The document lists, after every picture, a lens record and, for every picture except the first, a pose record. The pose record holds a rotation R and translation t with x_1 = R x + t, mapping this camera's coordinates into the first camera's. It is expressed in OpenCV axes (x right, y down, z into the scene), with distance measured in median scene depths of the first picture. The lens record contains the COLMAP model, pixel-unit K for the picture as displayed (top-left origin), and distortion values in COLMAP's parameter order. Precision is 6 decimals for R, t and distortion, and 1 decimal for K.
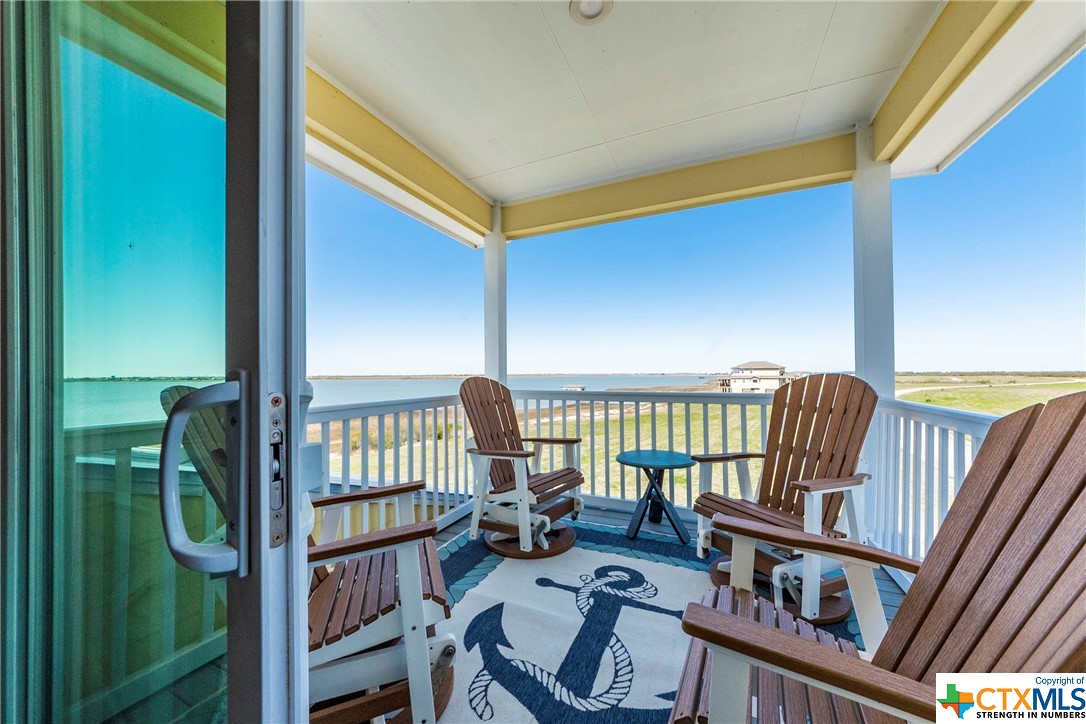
lens RADIAL K [[393.6, 0, 540.6], [0, 393.6, 367.9], [0, 0, 1]] dist [-0.003456, 0.001413]
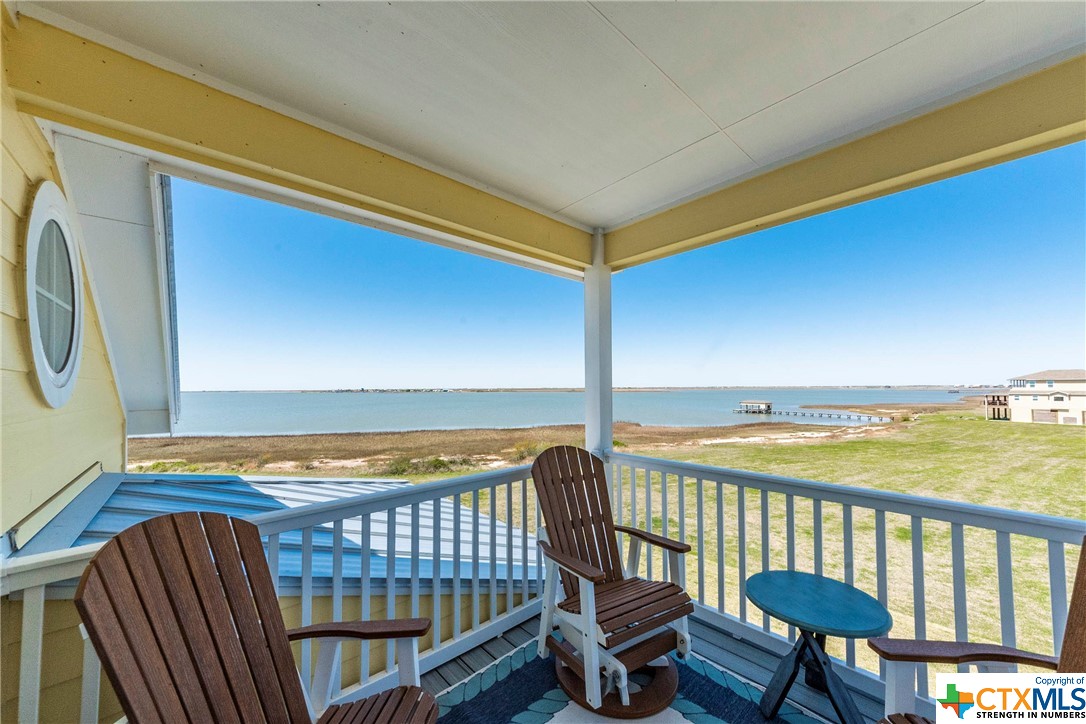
lens RADIAL K [[393.6, 0, 541.6], [0, 393.6, 372.1], [0, 0, 1]] dist [-0.003456, 0.001413]
pose [[0.912020, -0.008321, -0.410062, 0.148733], [0.003319, 0.999911, -0.012908, -0.126015], [0.410133, 0.010411, 0.911966, 0.222319]]
